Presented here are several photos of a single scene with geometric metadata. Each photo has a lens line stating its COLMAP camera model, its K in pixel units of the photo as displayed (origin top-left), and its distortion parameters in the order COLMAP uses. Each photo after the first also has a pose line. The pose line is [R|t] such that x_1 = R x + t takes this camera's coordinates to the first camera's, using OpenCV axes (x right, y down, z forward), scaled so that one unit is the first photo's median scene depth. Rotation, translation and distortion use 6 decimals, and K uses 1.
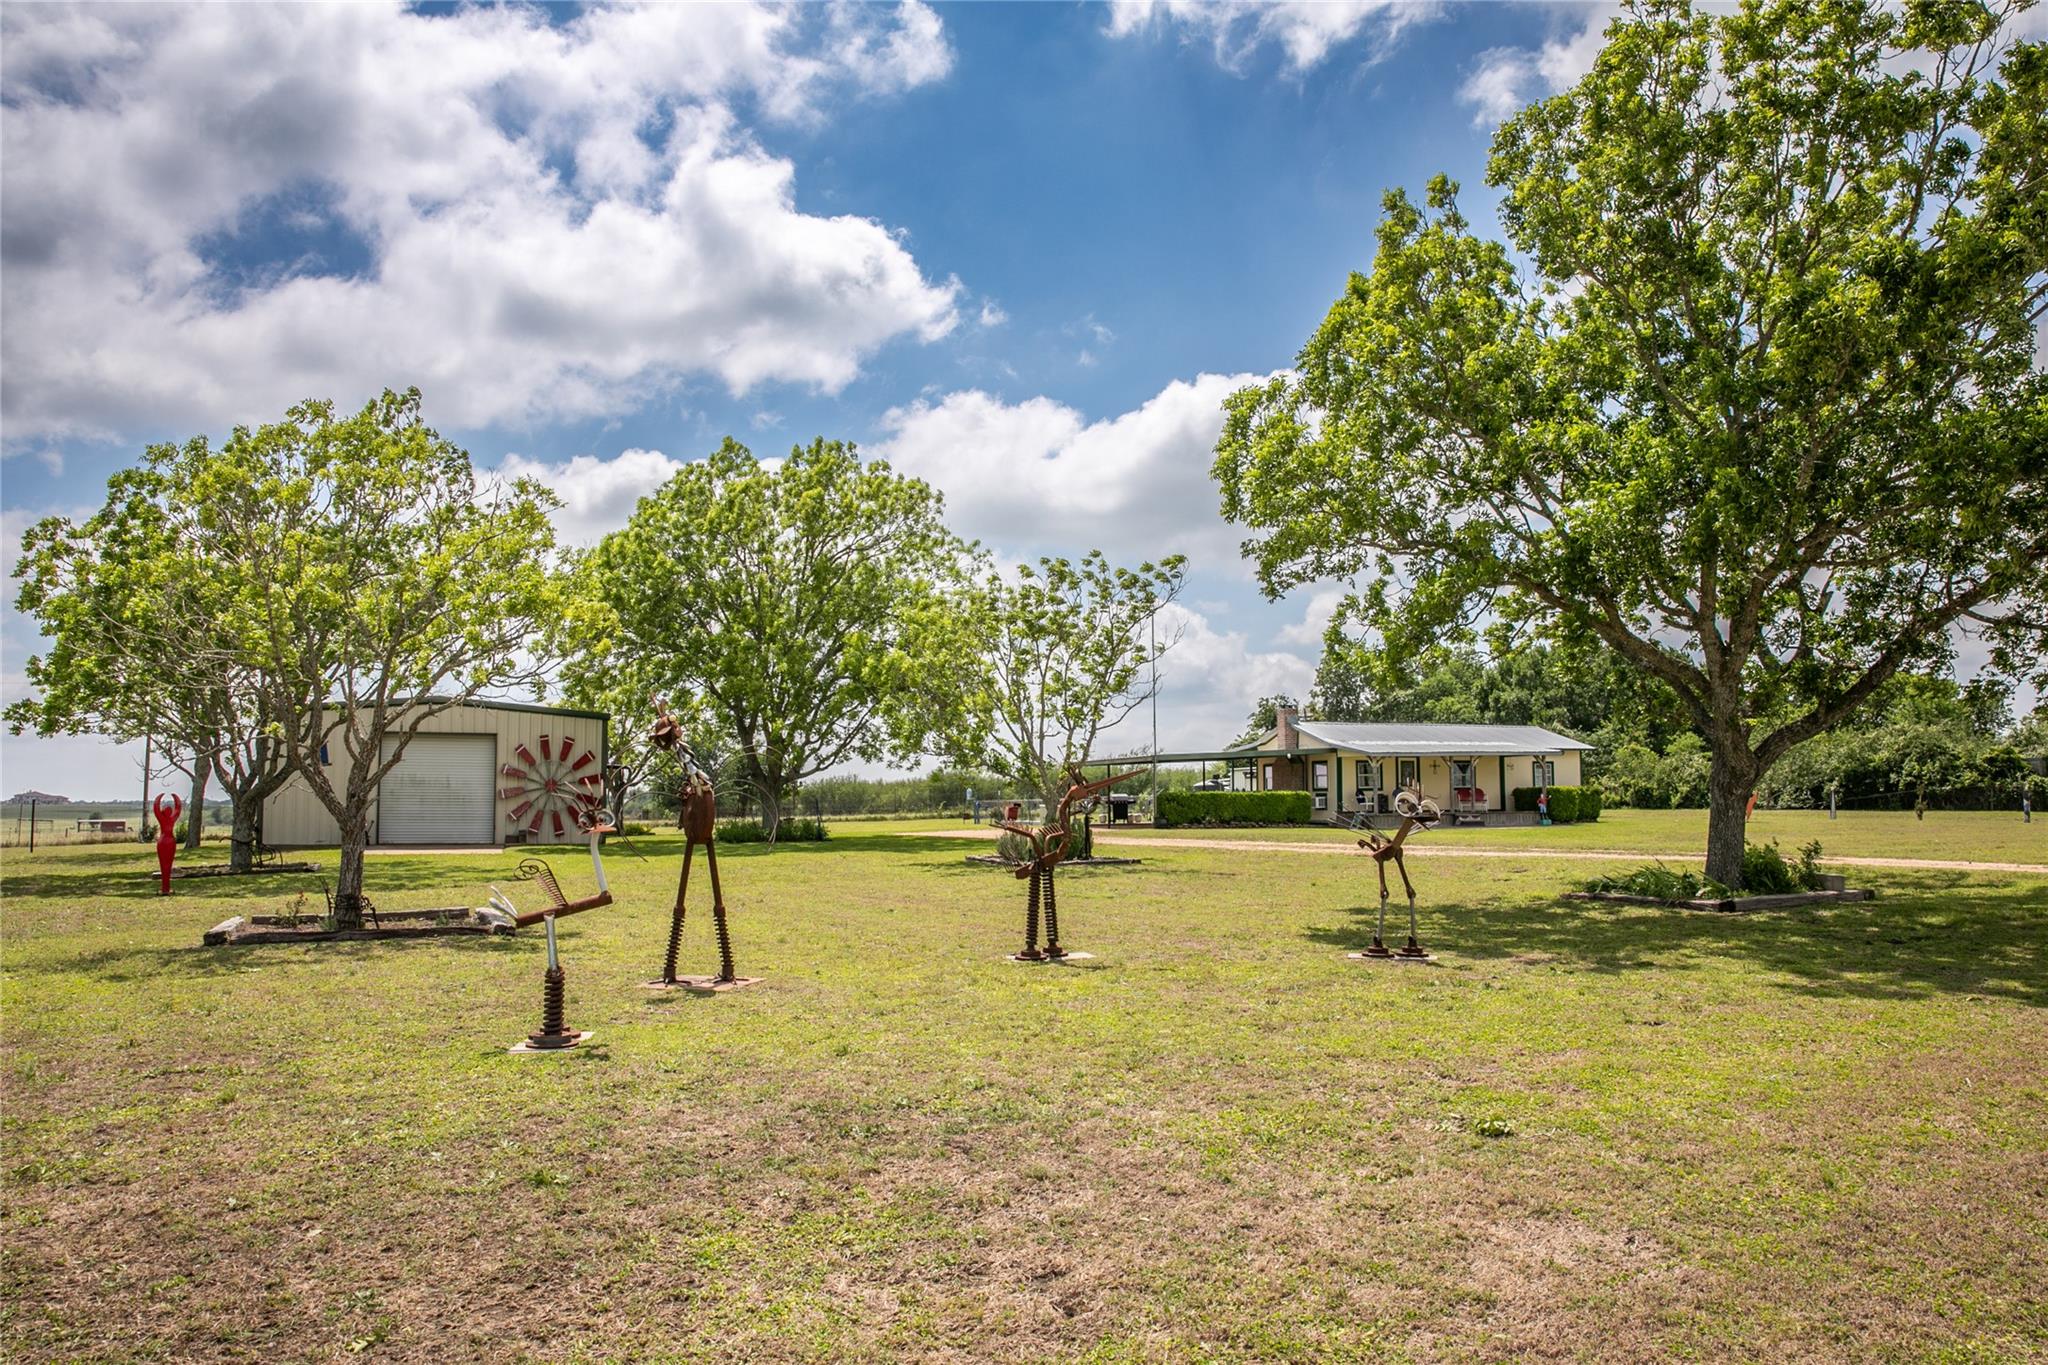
lens RADIAL K [[1400.8, 0, 1031.6], [0, 1400.8, 684.0], [0, 0, 1]] dist [0.004135, -0.002148]
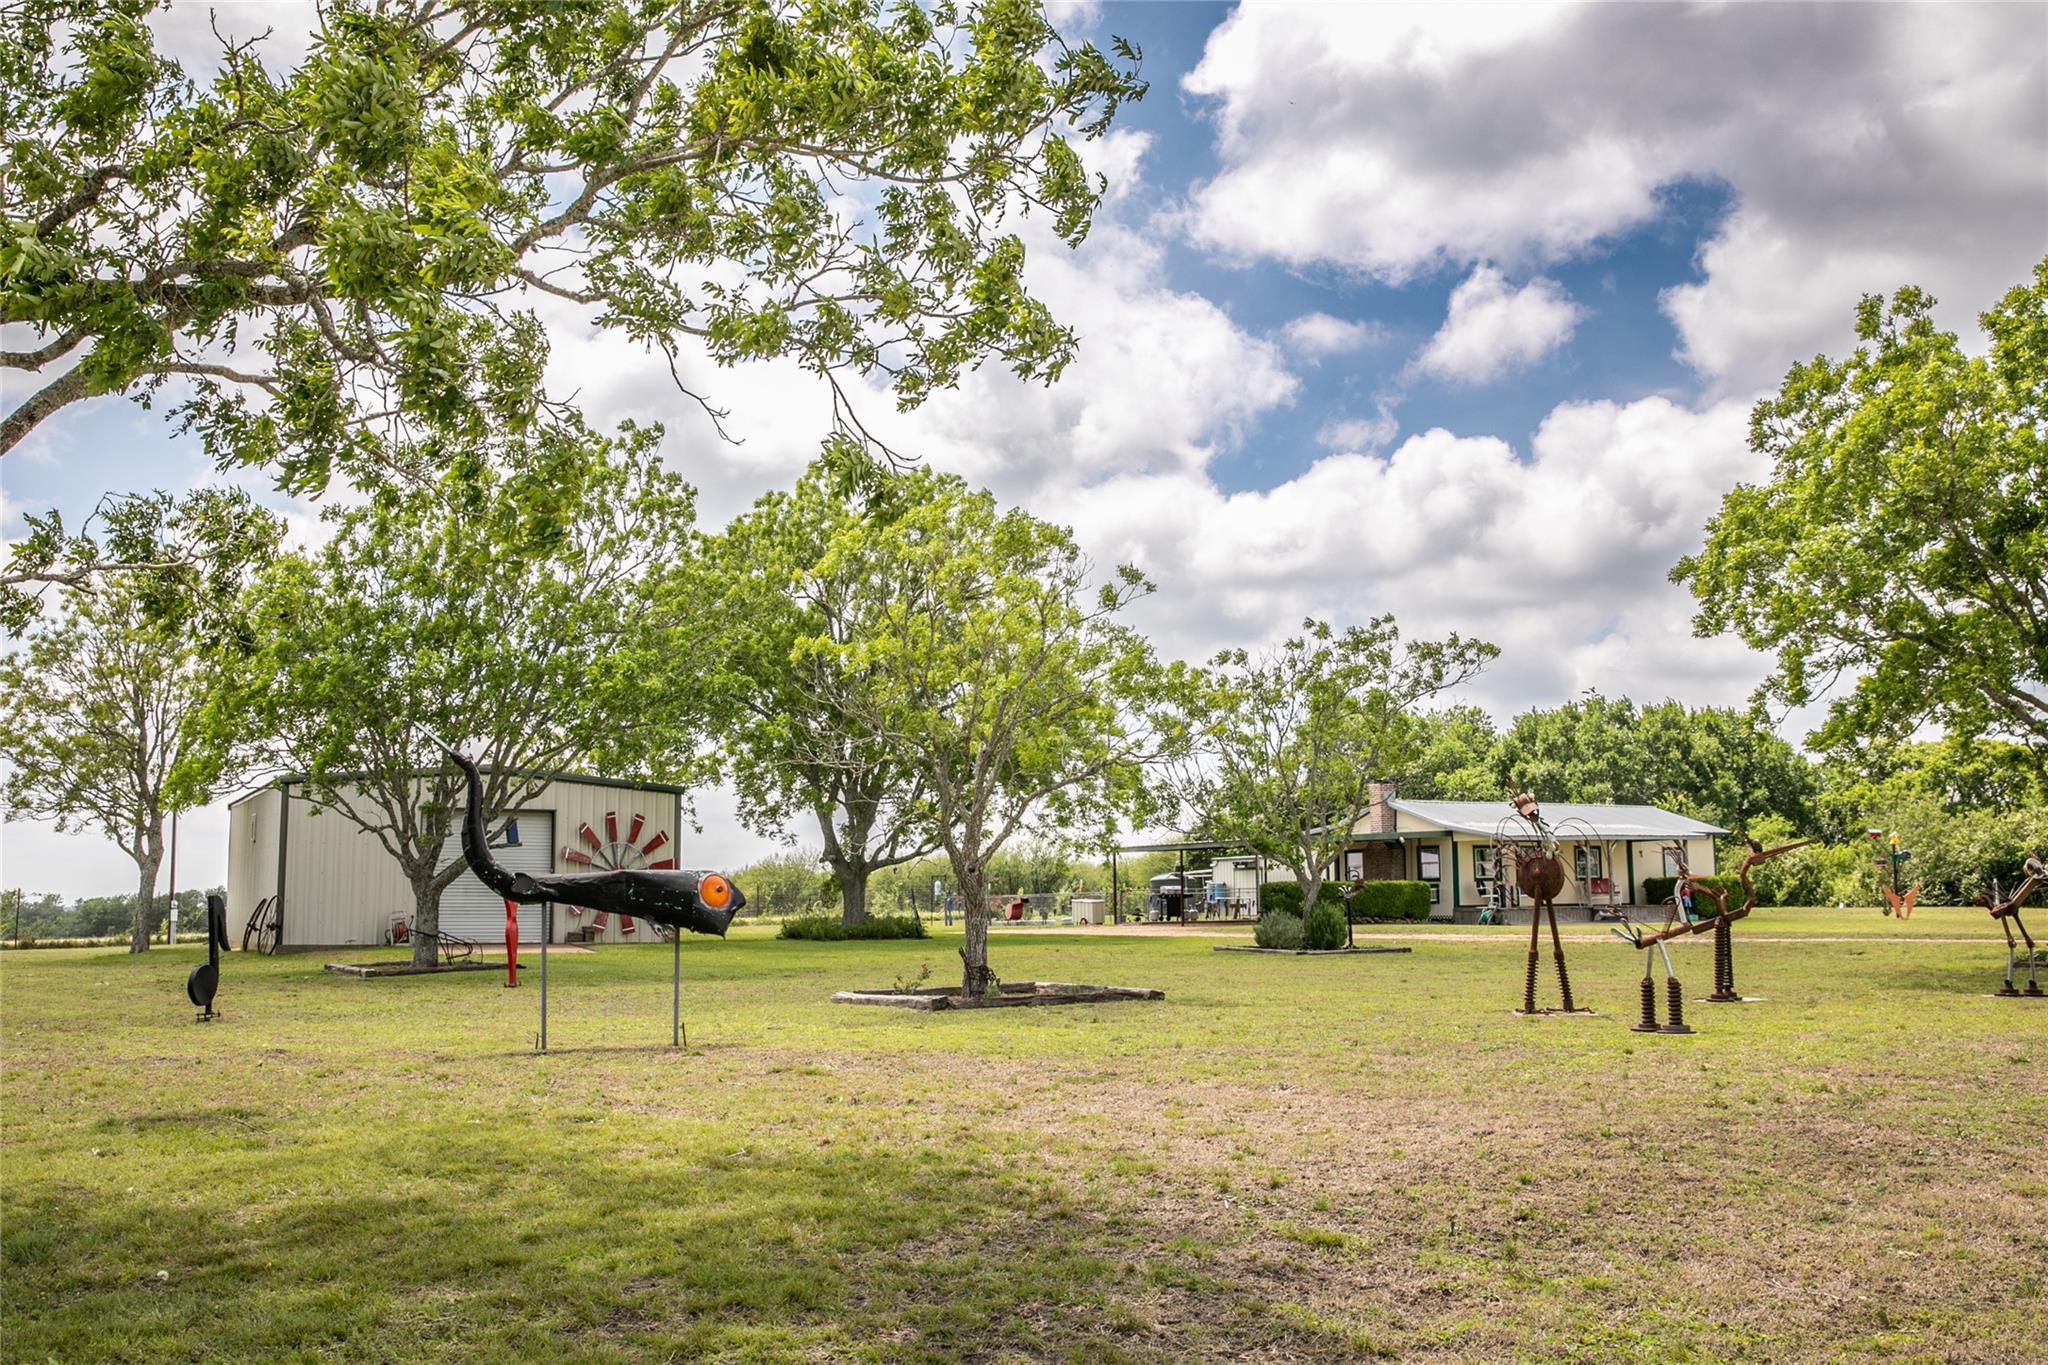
lens RADIAL K [[1826.1, 0, 1012.6], [0, 1826.1, 679.5], [0, 0, 1]] dist [0.043342, 0.001125]
pose [[0.996515, 0.008533, 0.082979, -0.135272], [-0.005366, 0.999251, -0.038315, -0.002191], [-0.083244, 0.037736, 0.995814, -0.089838]]
